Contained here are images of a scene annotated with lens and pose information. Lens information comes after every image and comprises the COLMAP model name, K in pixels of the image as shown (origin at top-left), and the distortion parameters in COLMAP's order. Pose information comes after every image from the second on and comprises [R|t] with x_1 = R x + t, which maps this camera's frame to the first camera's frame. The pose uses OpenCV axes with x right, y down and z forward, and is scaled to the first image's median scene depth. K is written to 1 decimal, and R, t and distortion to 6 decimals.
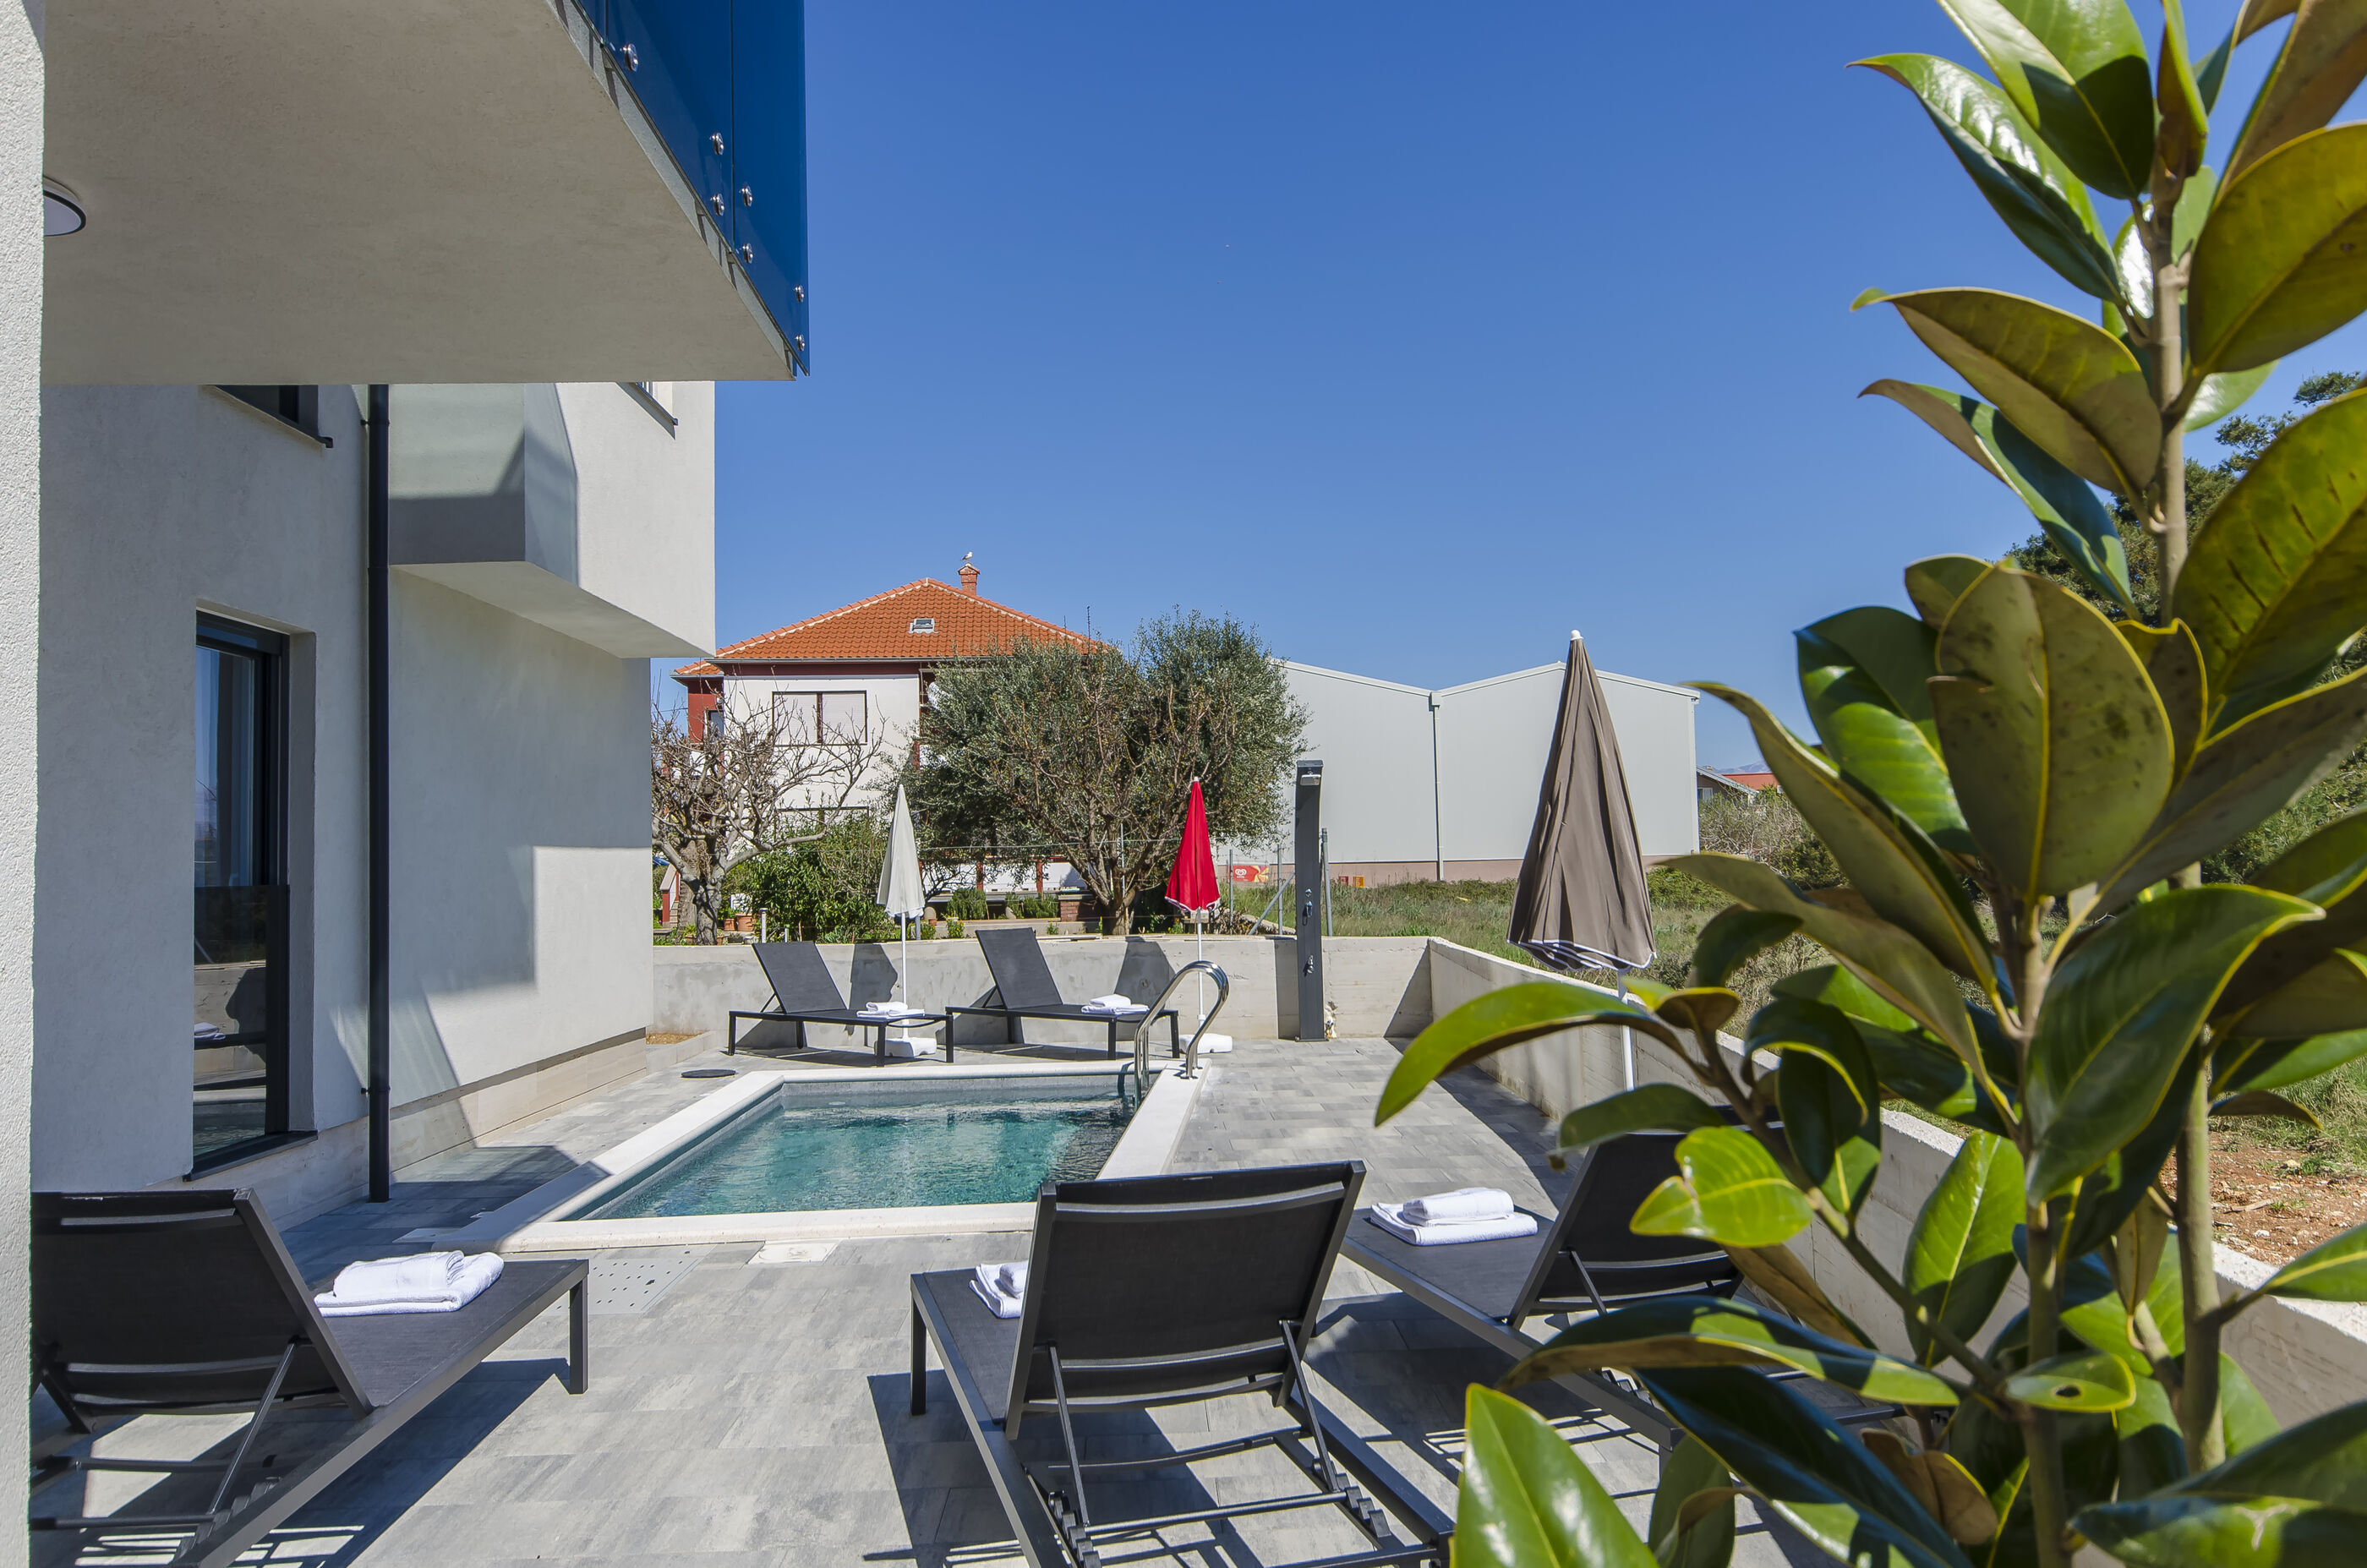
lens RADIAL K [[1633.1, 0, 1196.1], [0, 1633.1, 786.9], [0, 0, 1]] dist [-0.000122, -0.000254]
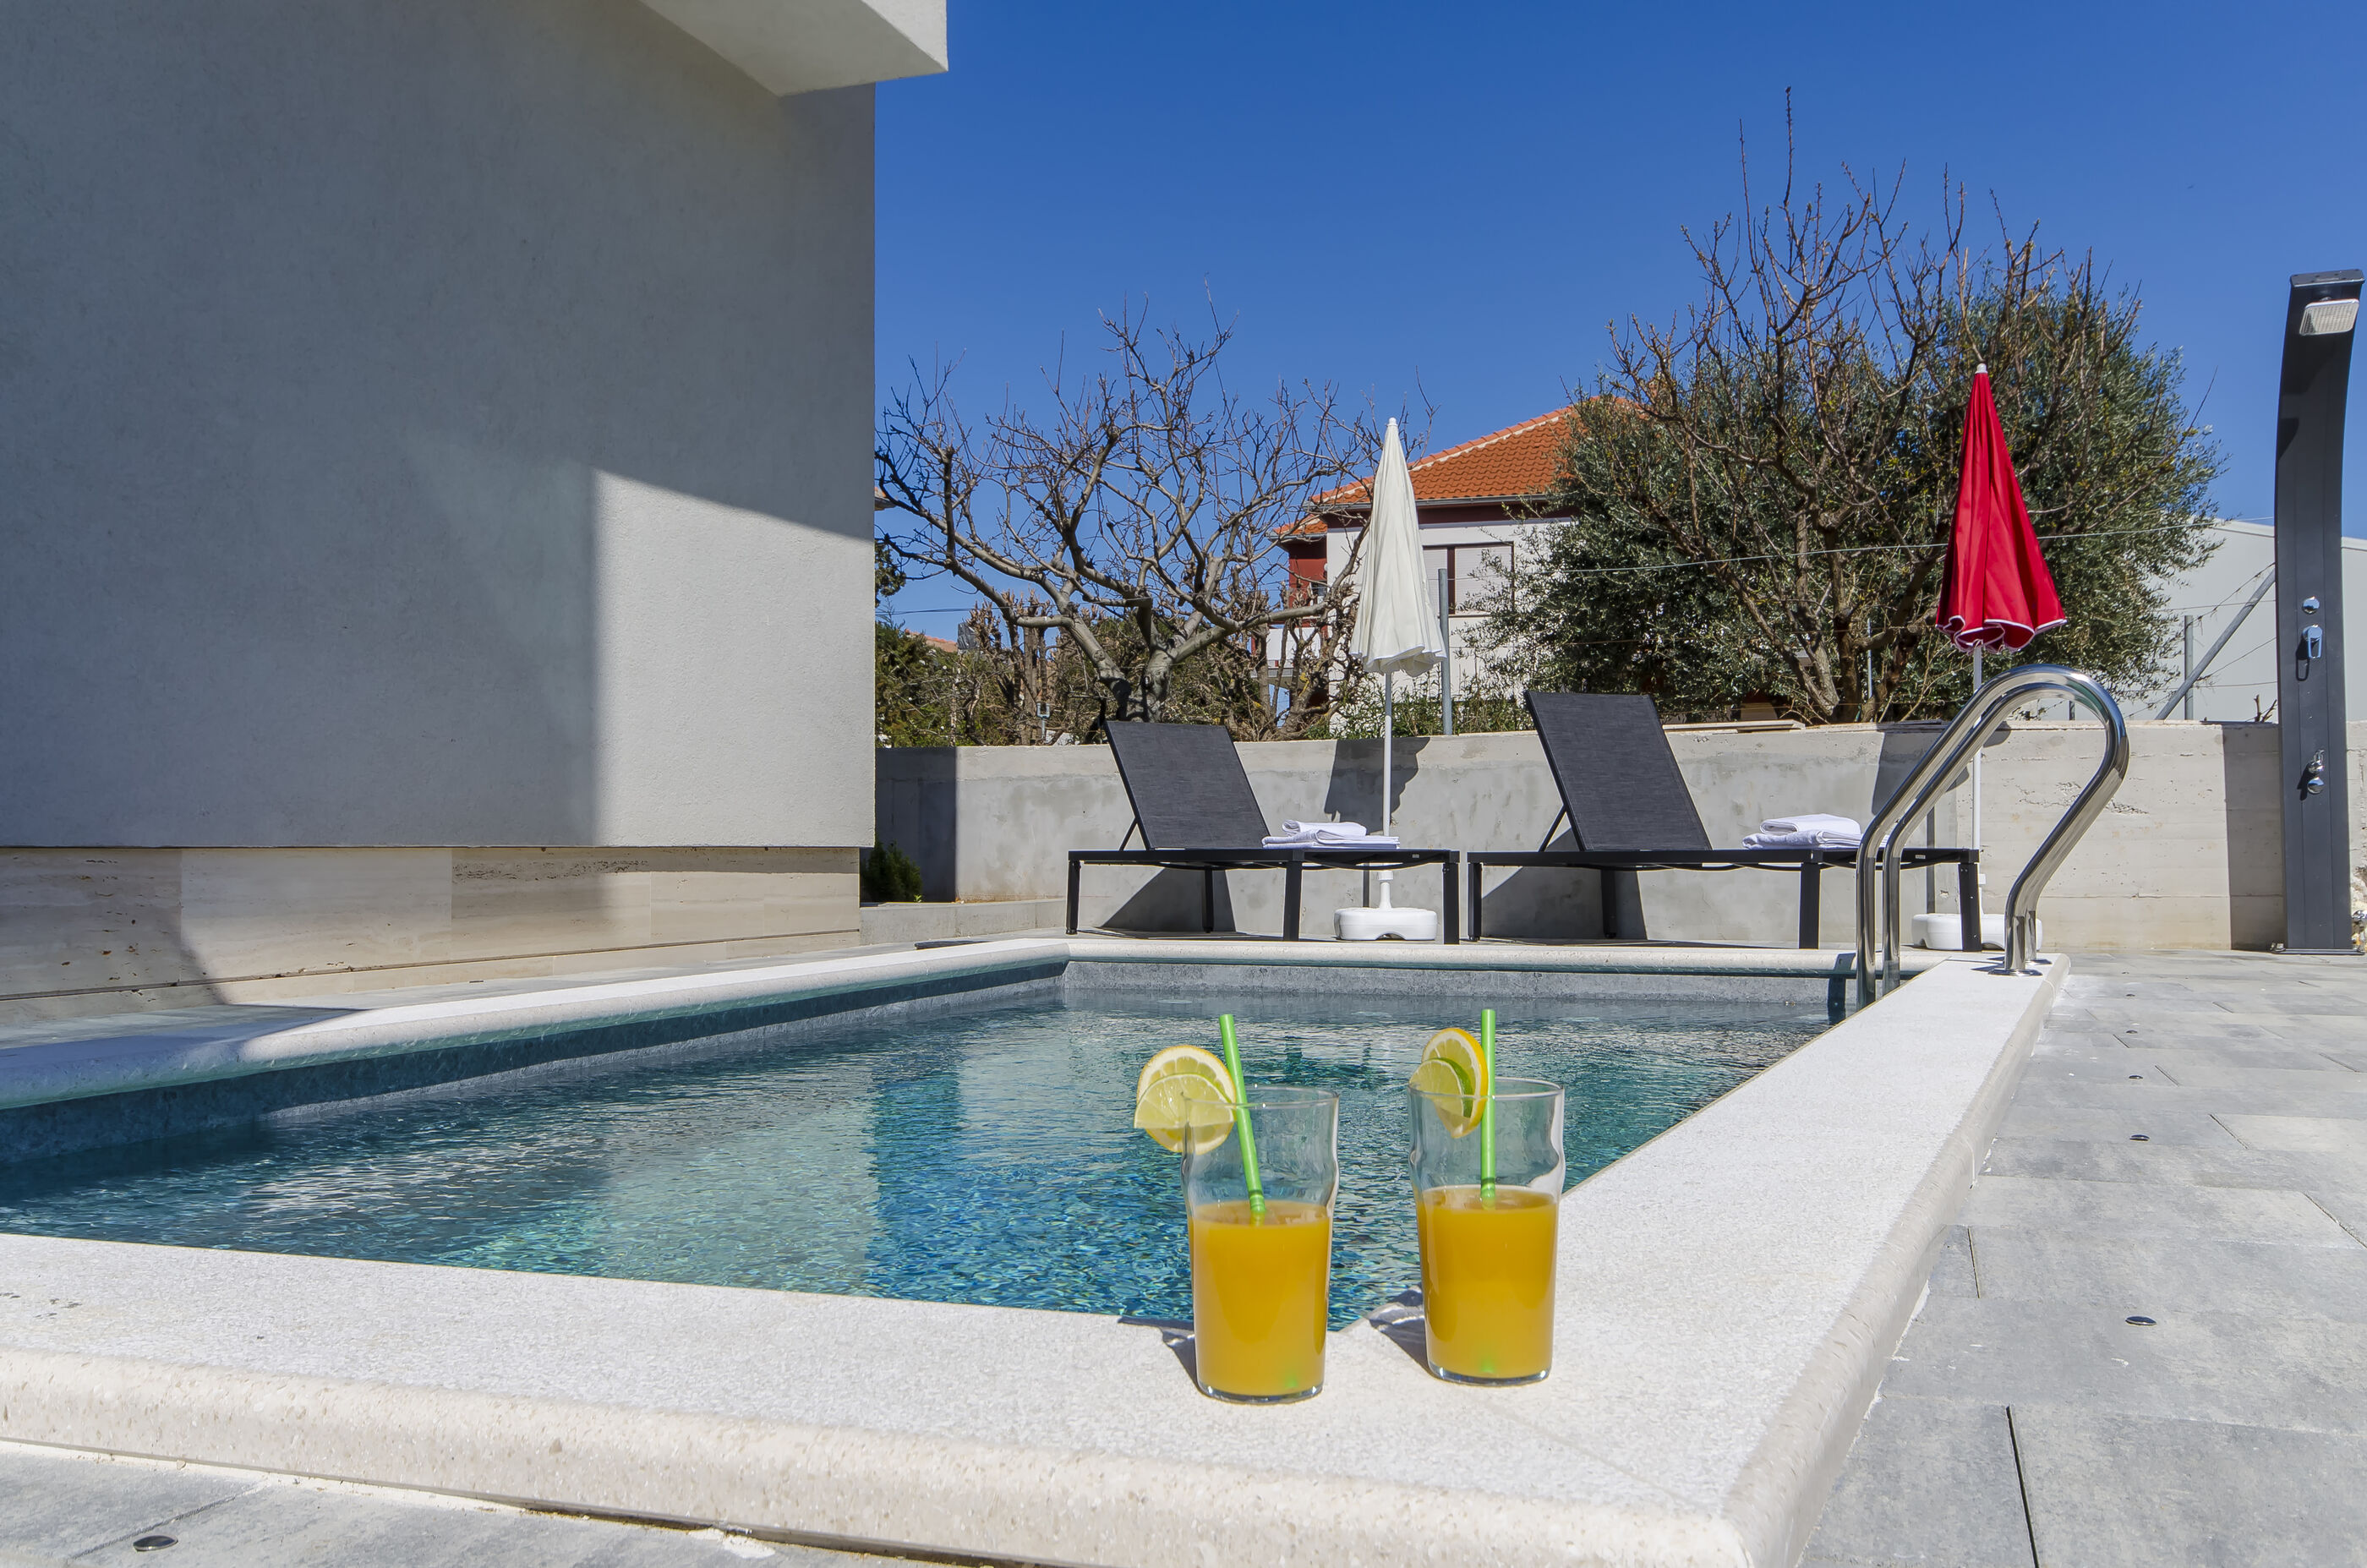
lens RADIAL K [[1925.6, 0, 1180.2], [0, 1925.6, 772.1], [0, 0, 1]] dist [0.004132, 0.001508]
pose [[0.921251, 0.000744, -0.388967, -0.006917], [0.004139, 0.999923, 0.011716, 0.100742], [0.388946, -0.012404, 0.921177, 0.418958]]
